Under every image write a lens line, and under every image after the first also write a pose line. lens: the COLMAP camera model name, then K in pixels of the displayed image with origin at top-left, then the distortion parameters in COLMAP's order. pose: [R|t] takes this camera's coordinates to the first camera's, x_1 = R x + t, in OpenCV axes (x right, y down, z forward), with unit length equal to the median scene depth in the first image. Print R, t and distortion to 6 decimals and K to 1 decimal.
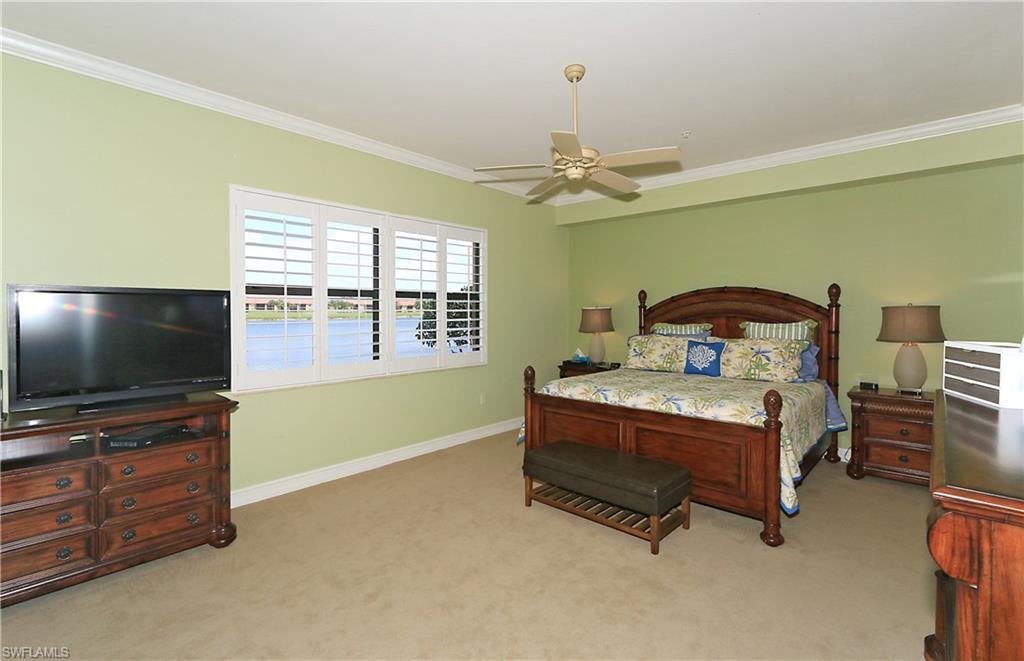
lens RADIAL K [[472.6, 0, 476.9], [0, 472.6, 309.0], [0, 0, 1]] dist [0.005569, 0.000978]
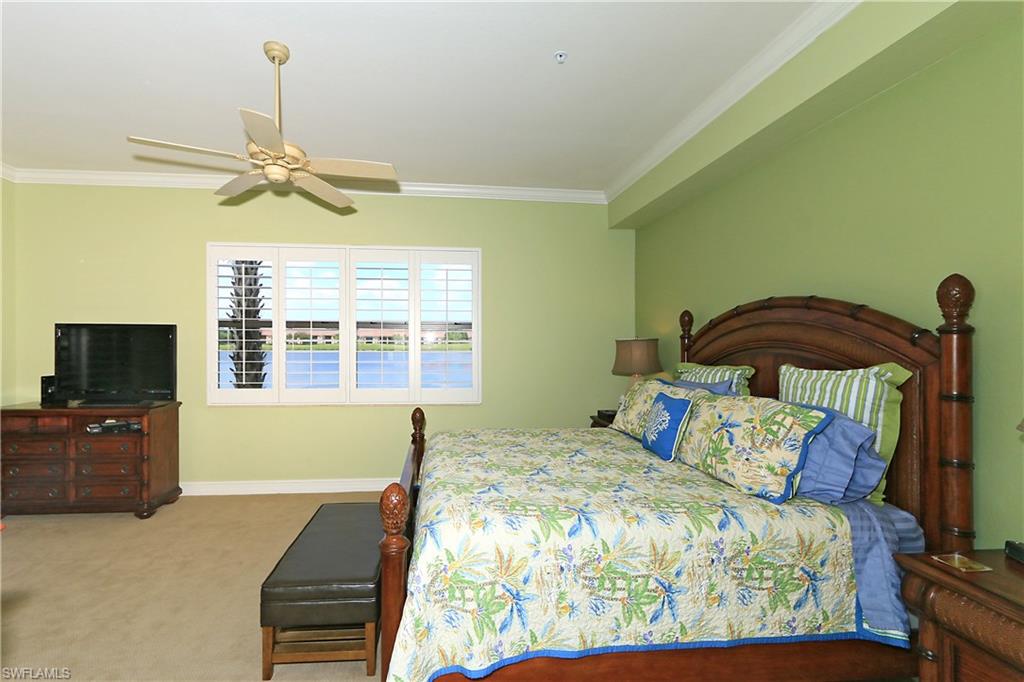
lens RADIAL K [[467.9, 0, 513.0], [0, 467.9, 340.7], [0, 0, 1]] dist [-0.003041, 0.002570]
pose [[0.753028, 0.000271, -0.657988, 0.761273], [-0.003739, 0.999986, -0.003867, 0.004959], [0.657978, 0.005372, 0.753018, 0.482372]]
